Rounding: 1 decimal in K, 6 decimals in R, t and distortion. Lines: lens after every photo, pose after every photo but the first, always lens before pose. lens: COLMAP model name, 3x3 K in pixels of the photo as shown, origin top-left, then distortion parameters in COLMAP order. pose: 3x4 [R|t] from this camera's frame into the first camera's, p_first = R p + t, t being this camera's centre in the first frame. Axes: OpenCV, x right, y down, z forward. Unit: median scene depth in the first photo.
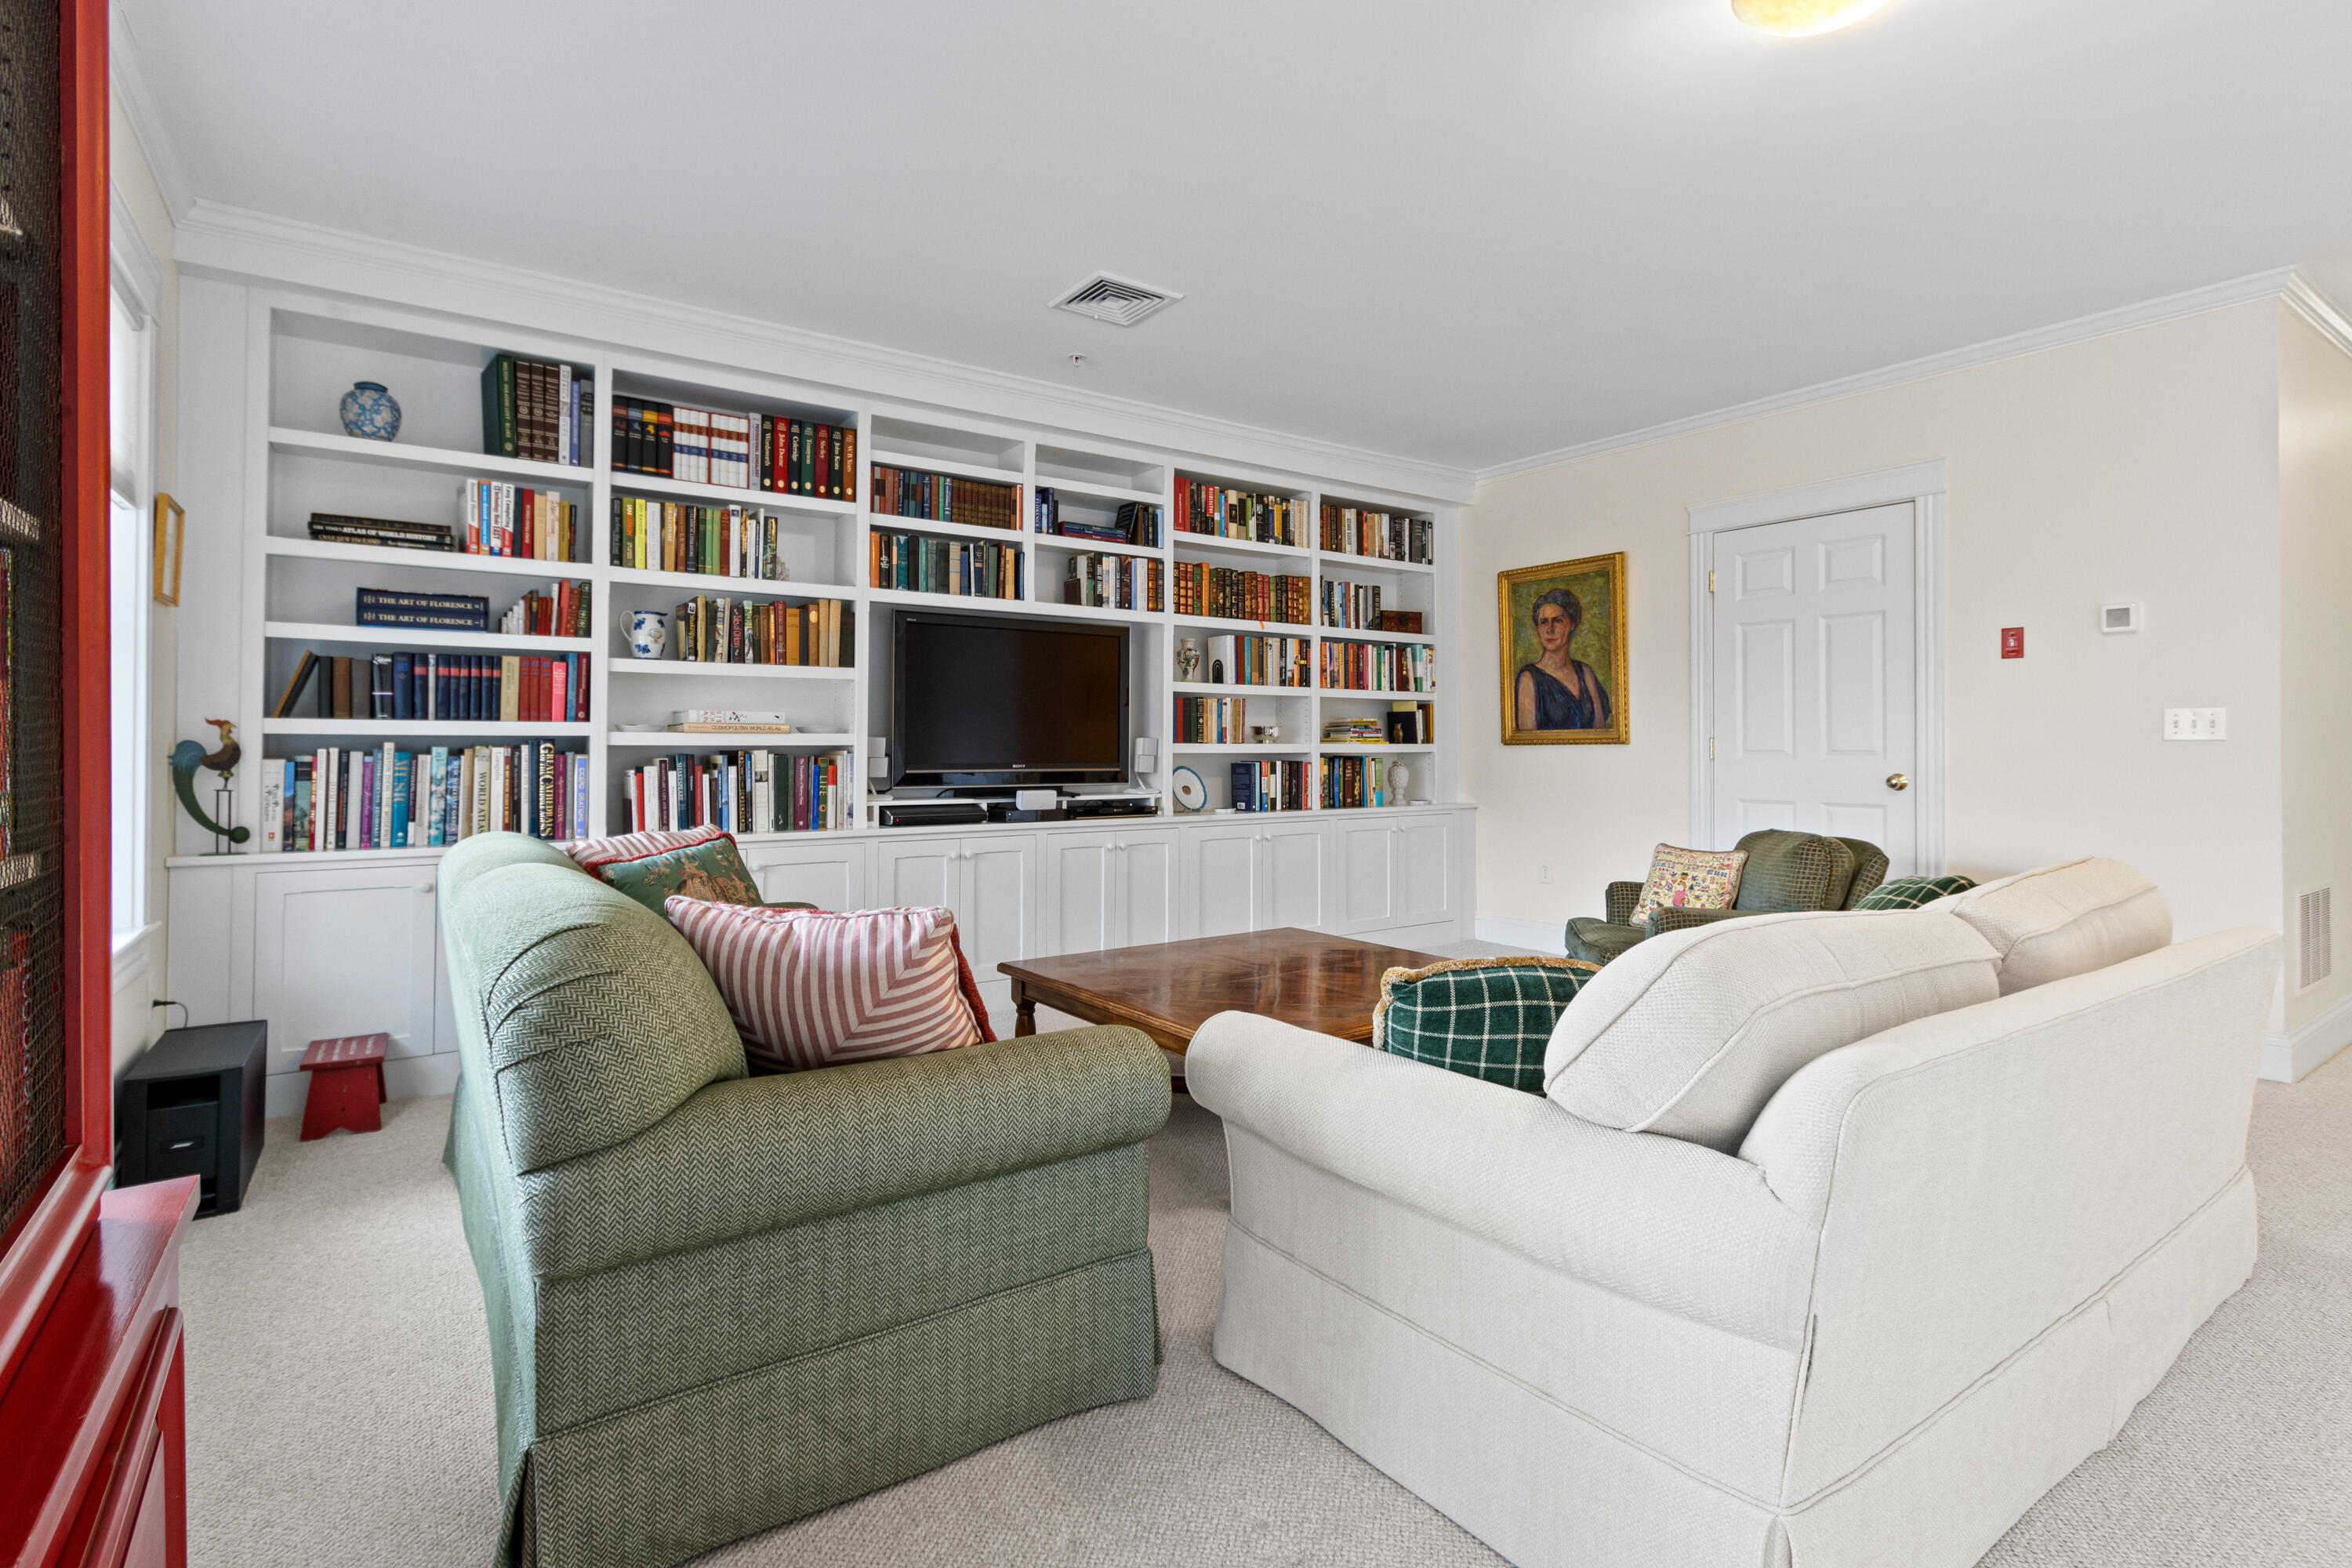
lens RADIAL K [[1154.7, 0, 1174.2], [0, 1154.7, 737.6], [0, 0, 1]] dist [0.000449, 0.000101]
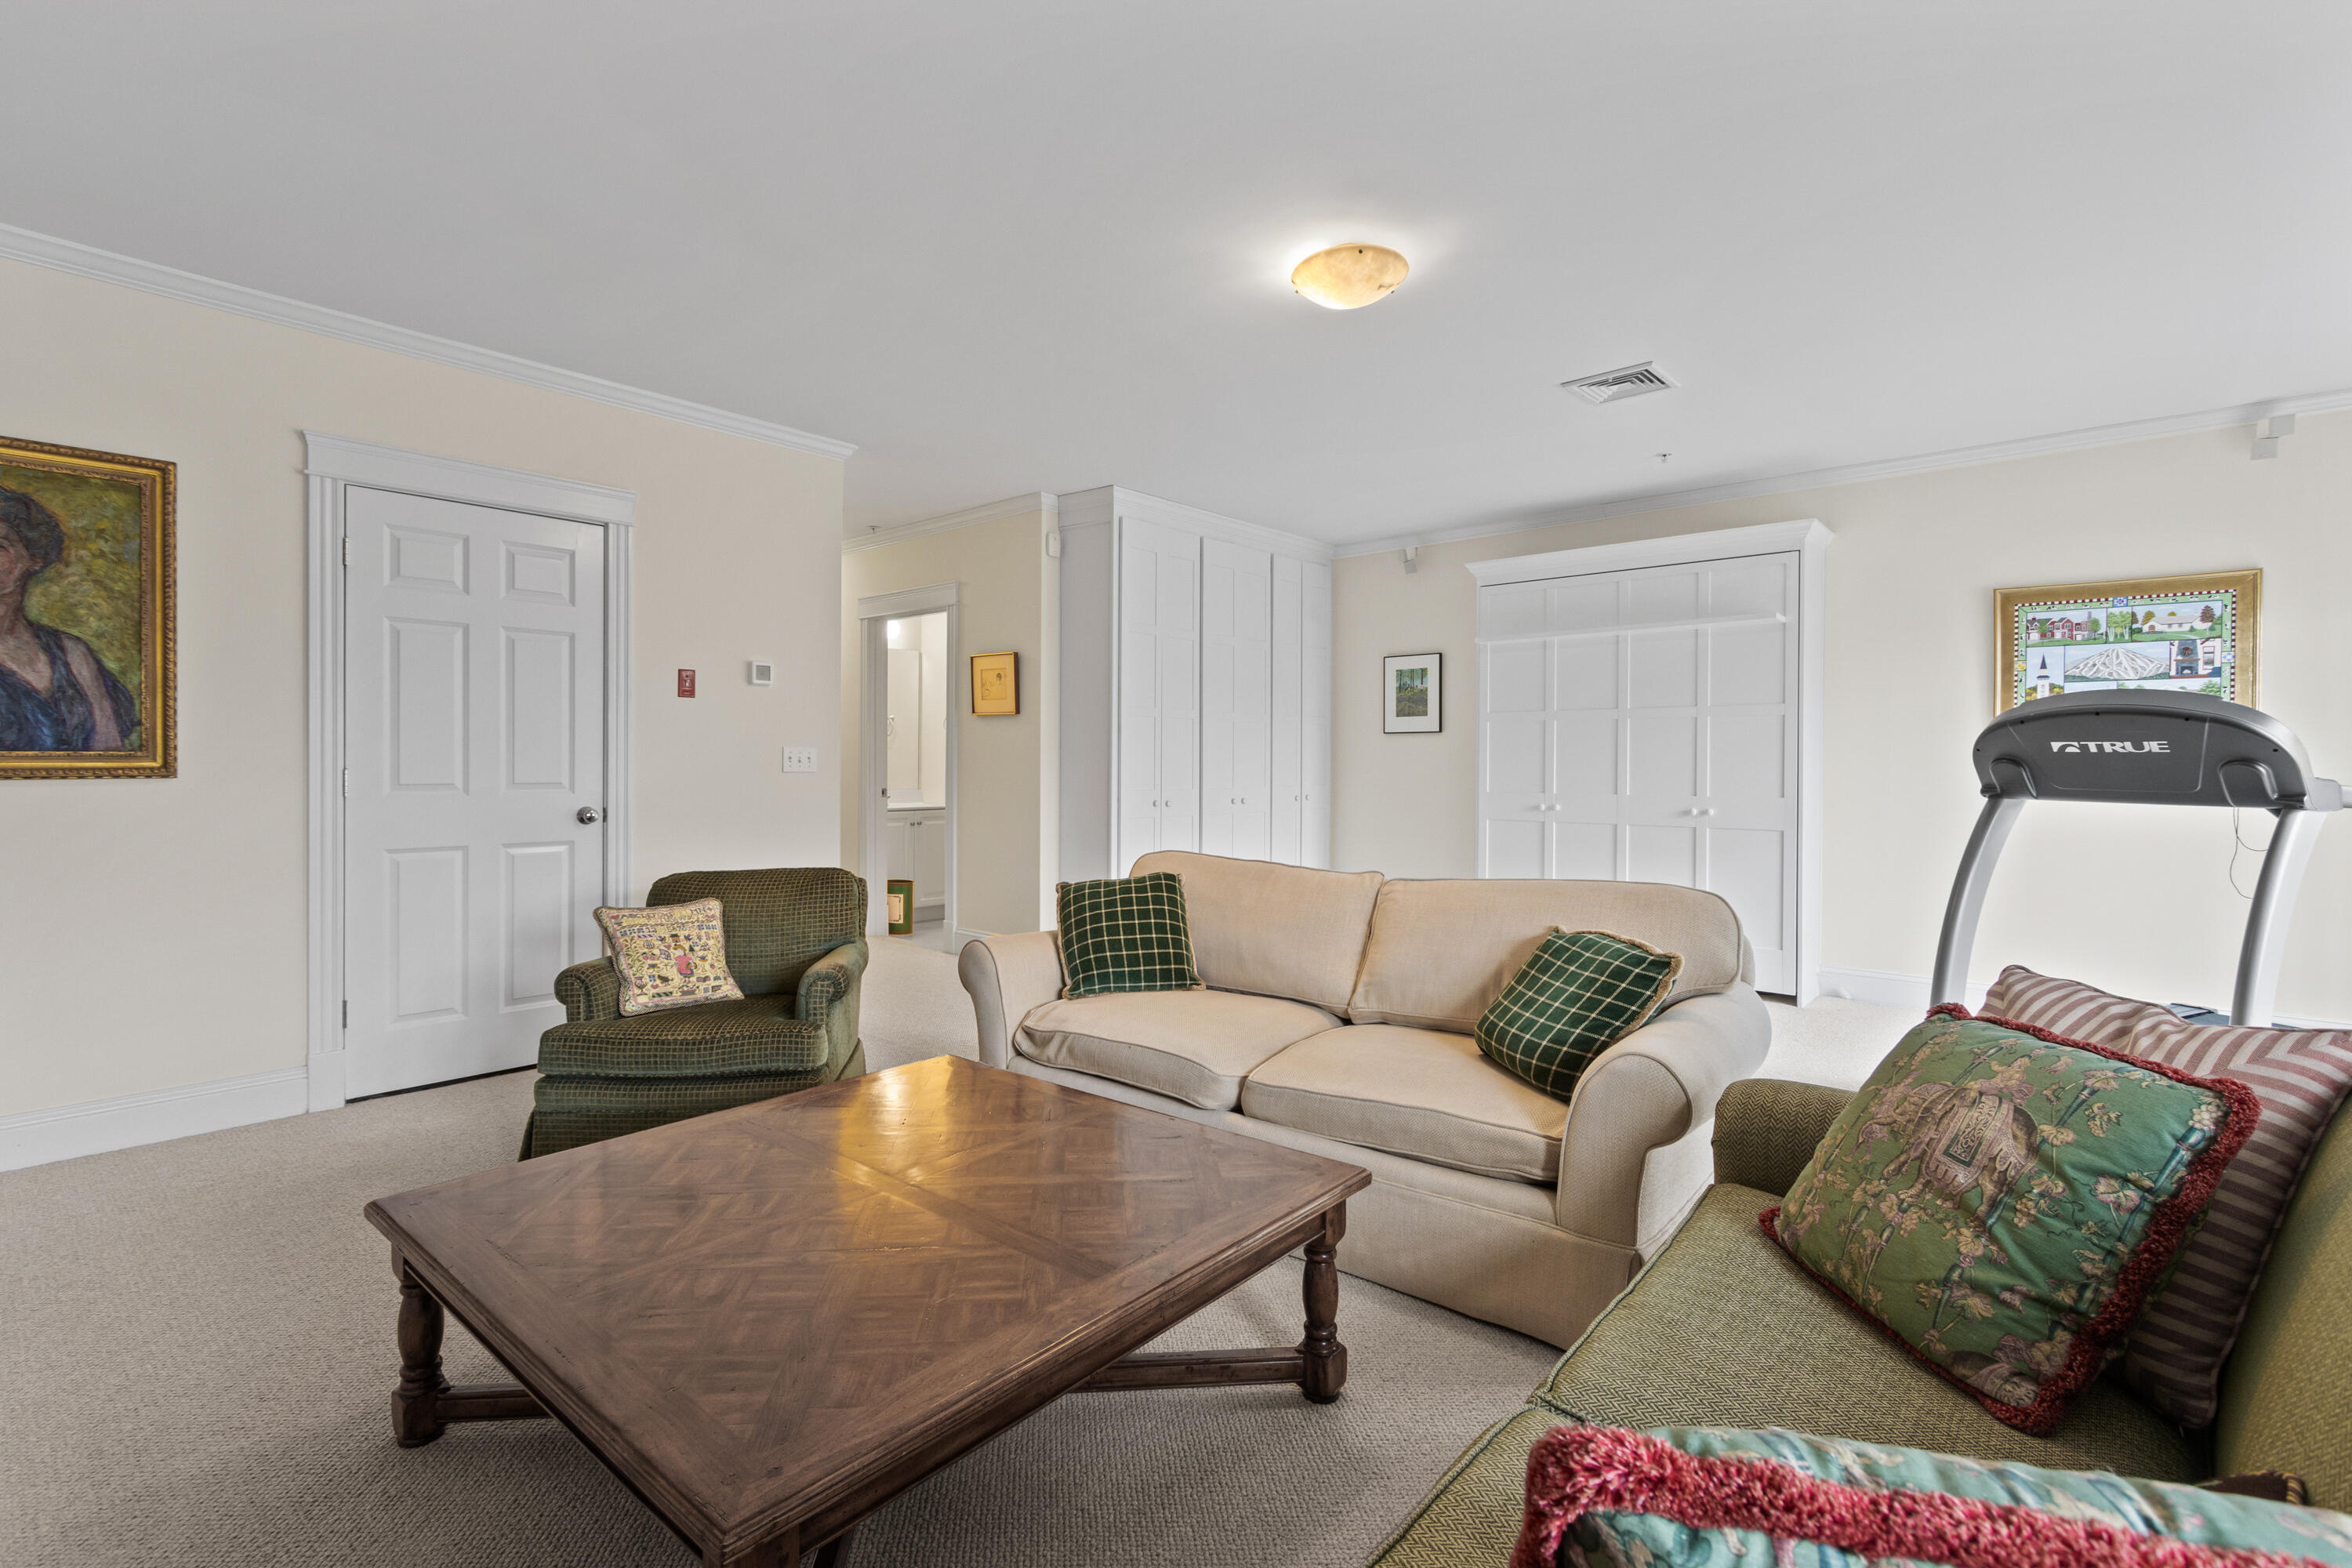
lens RADIAL K [[1074.1, 0, 1176.0], [0, 1074.1, 784.0], [0, 0, 1]] dist [-0.001529, -0.000426]
pose [[-0.247650, -0.015490, 0.968726, -0.293293], [-0.009633, 0.999862, 0.013526, -0.003820], [-0.968802, -0.005982, -0.247765, 0.624083]]
